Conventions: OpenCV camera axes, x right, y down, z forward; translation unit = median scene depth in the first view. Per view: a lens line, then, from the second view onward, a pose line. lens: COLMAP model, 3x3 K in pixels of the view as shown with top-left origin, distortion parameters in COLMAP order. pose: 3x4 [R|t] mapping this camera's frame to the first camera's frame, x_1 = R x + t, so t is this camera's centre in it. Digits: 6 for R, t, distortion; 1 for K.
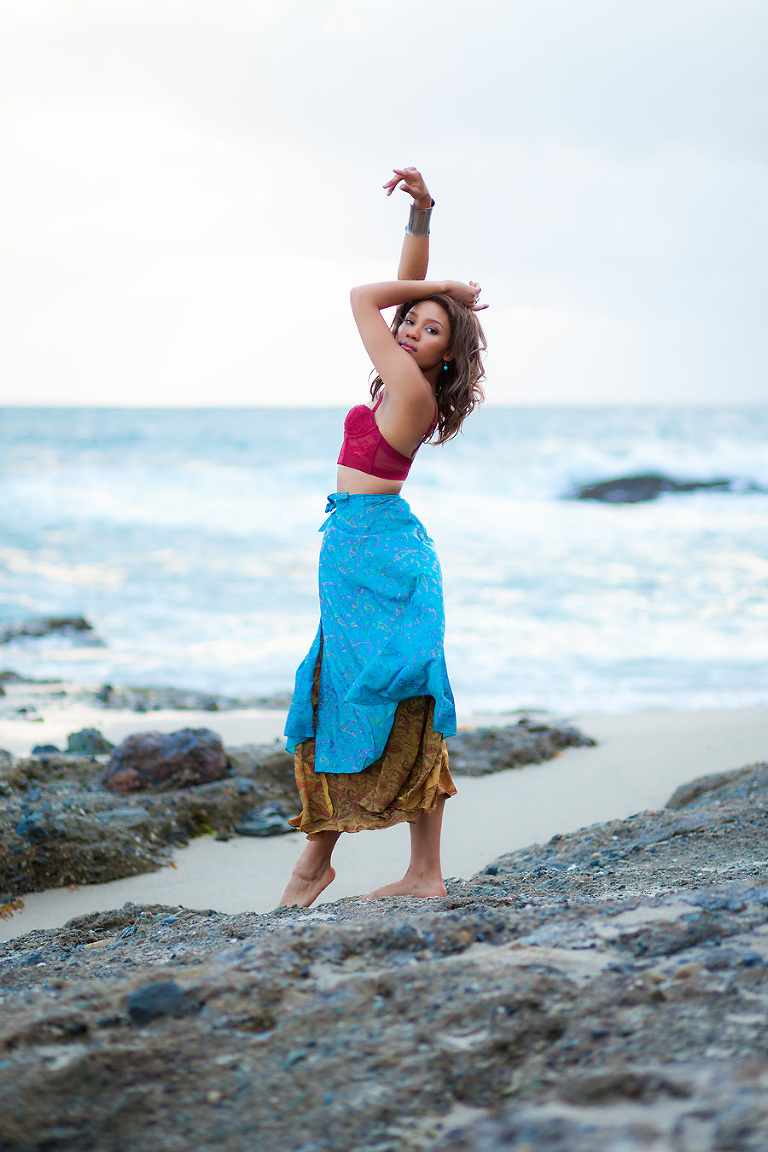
lens RADIAL K [[3059.6, 0, 384.1], [0, 3059.6, 576.2], [0, 0, 1]] dist [-0.161457, 0.000000]
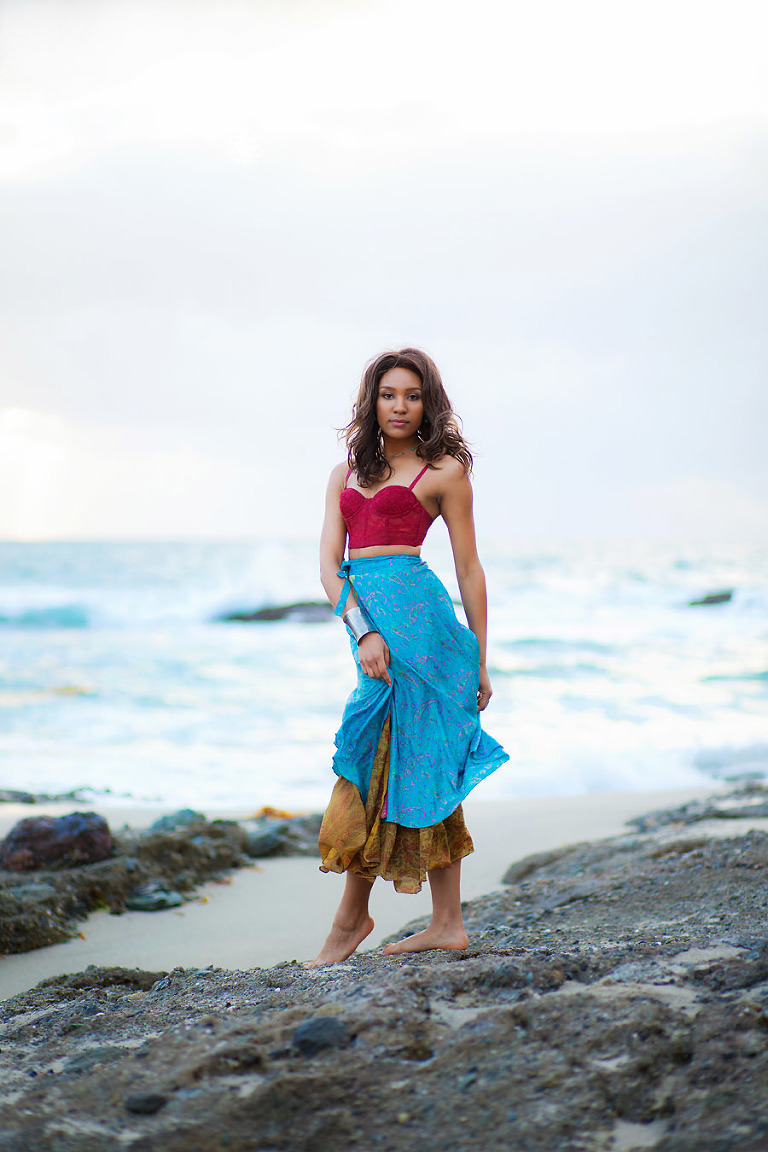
lens RADIAL K [[2778.9, 0, 384.0], [0, 2778.9, 576.6], [0, 0, 1]] dist [-0.151959, 0.000000]
pose [[0.992593, 0.004528, 0.121407, -0.158968], [0.000665, 0.999088, -0.042702, 0.017349], [-0.121489, 0.042467, 0.991684, 0.011692]]
